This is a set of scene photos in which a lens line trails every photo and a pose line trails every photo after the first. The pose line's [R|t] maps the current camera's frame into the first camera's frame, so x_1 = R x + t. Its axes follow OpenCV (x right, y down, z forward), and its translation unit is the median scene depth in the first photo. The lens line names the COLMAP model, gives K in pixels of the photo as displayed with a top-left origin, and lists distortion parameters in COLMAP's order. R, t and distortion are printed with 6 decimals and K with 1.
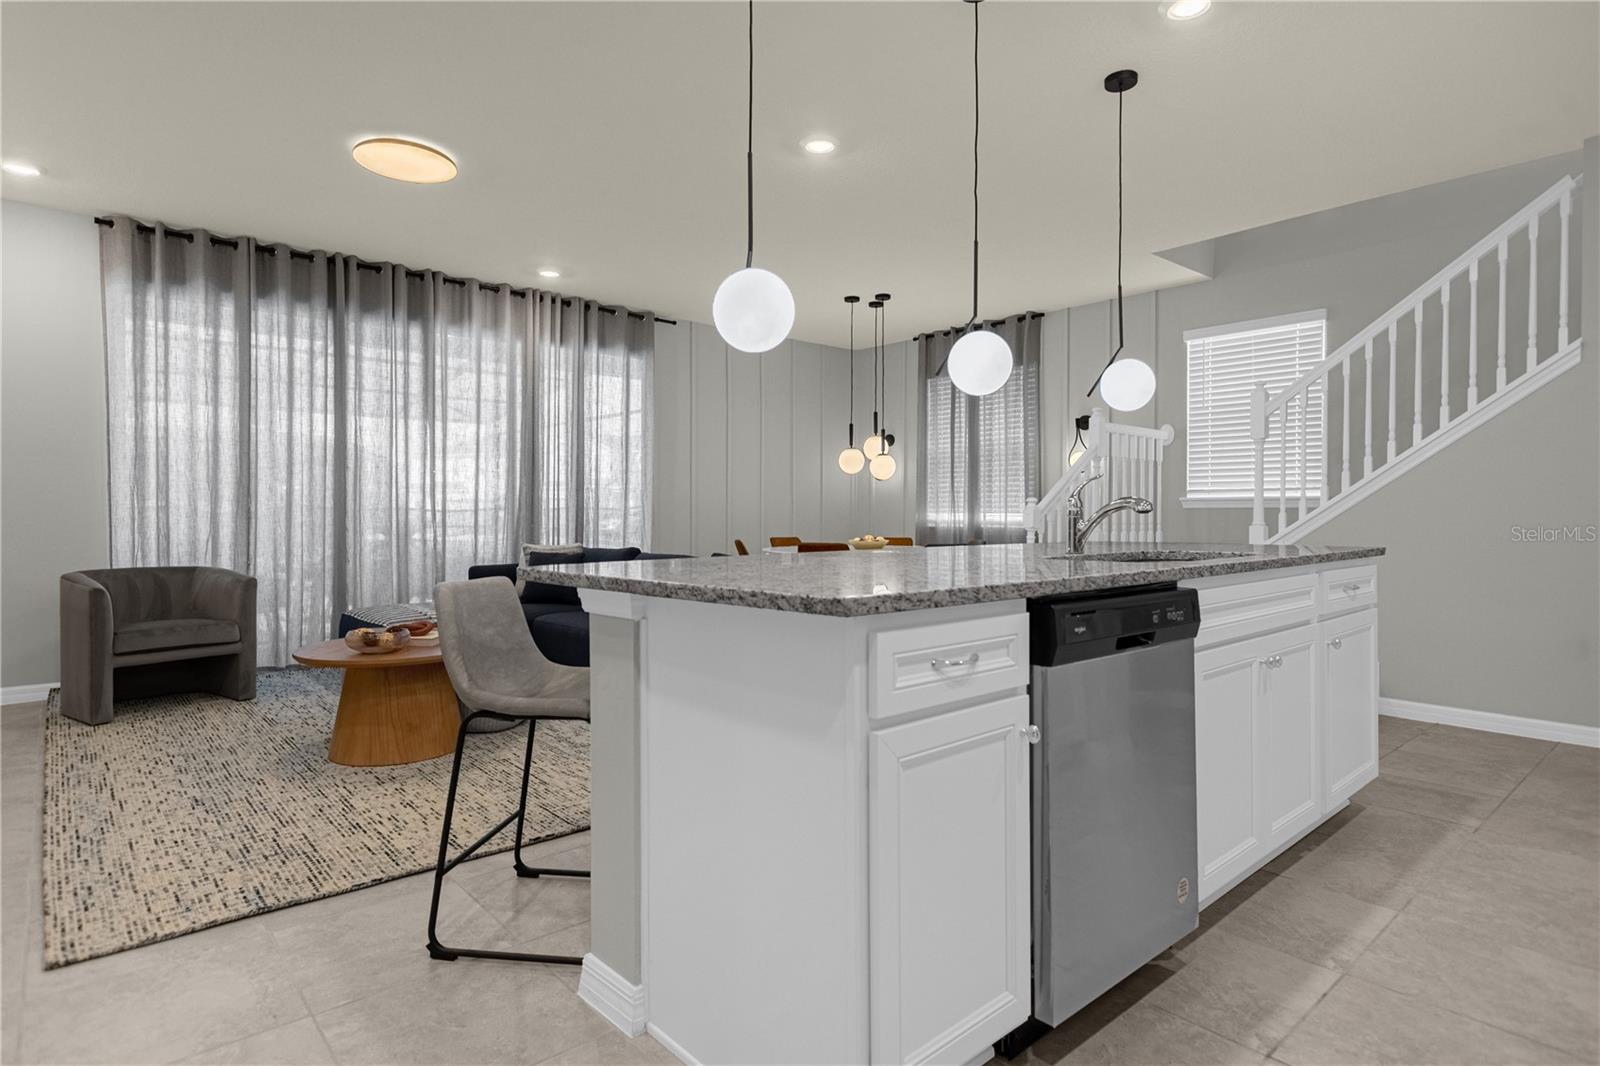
lens RADIAL K [[860.5, 0, 800.0], [0, 860.5, 533.0], [0, 0, 1]] dist [0.001508, 0.000278]
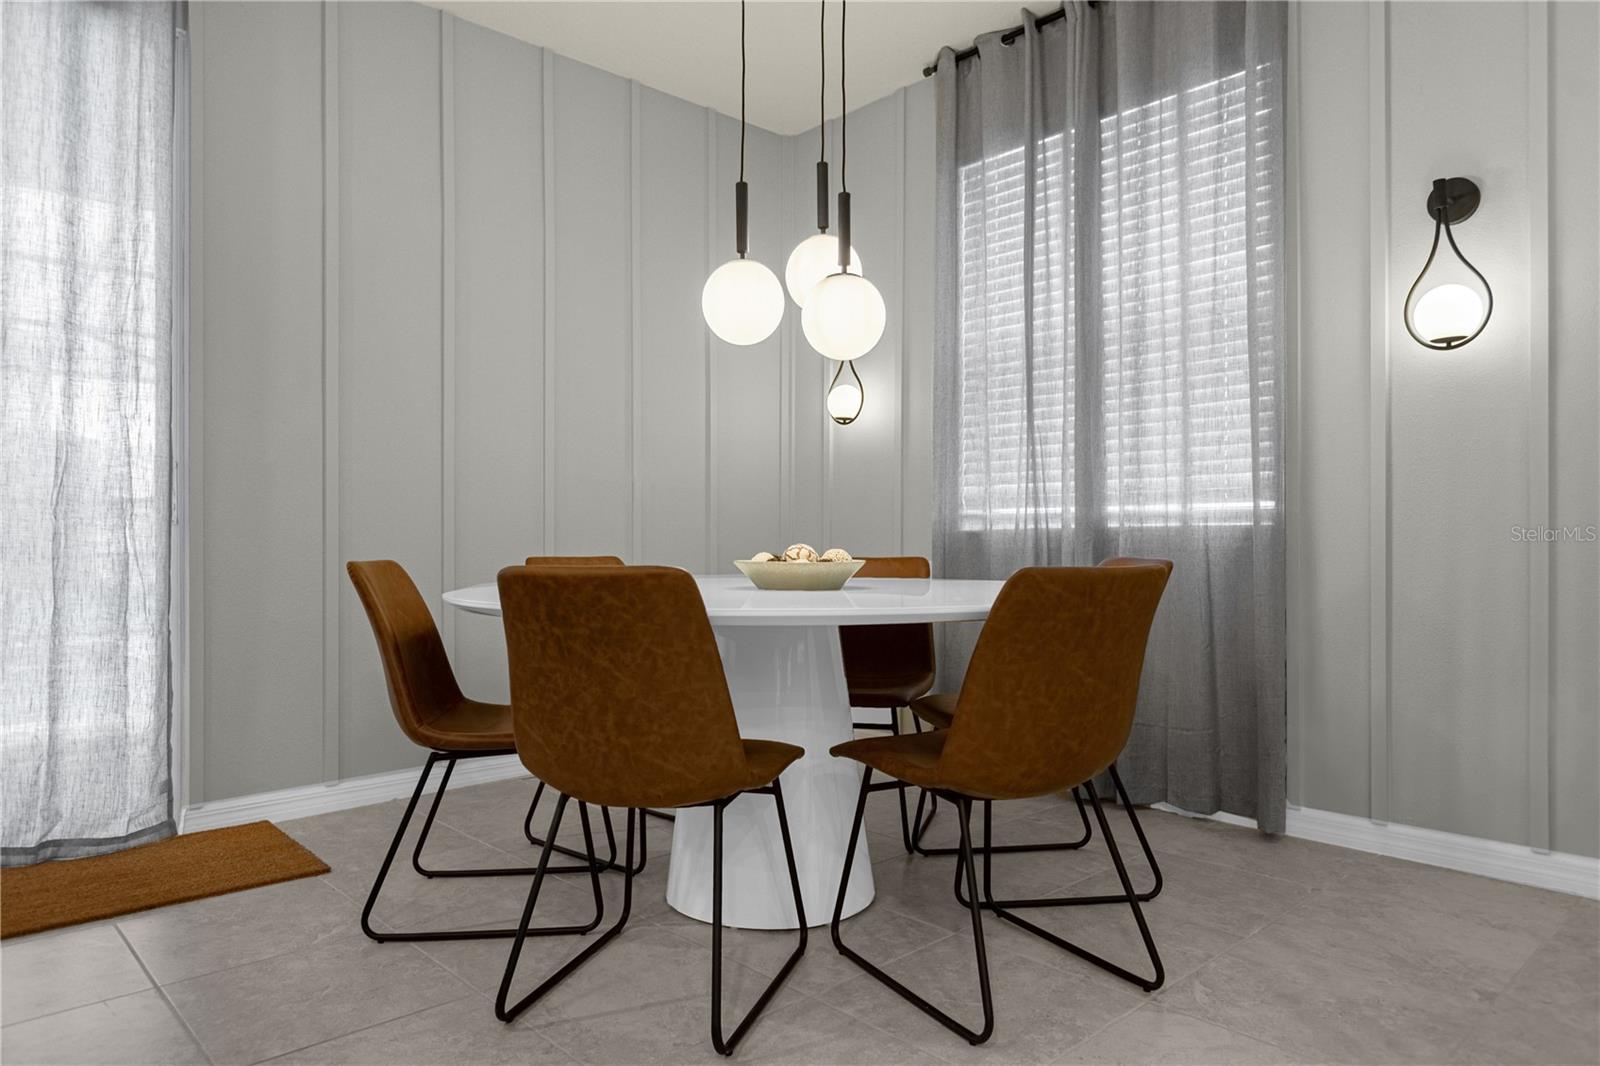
lens RADIAL K [[1051.2, 0, 800.0], [0, 1051.2, 533.0], [0, 0, 1]] dist [0.003635, -0.000742]
pose [[0.999258, -0.000683, 0.038515, 0.058530], [0.001946, 0.999461, -0.032772, 0.009562], [-0.038472, 0.032822, 0.998720, 0.559303]]
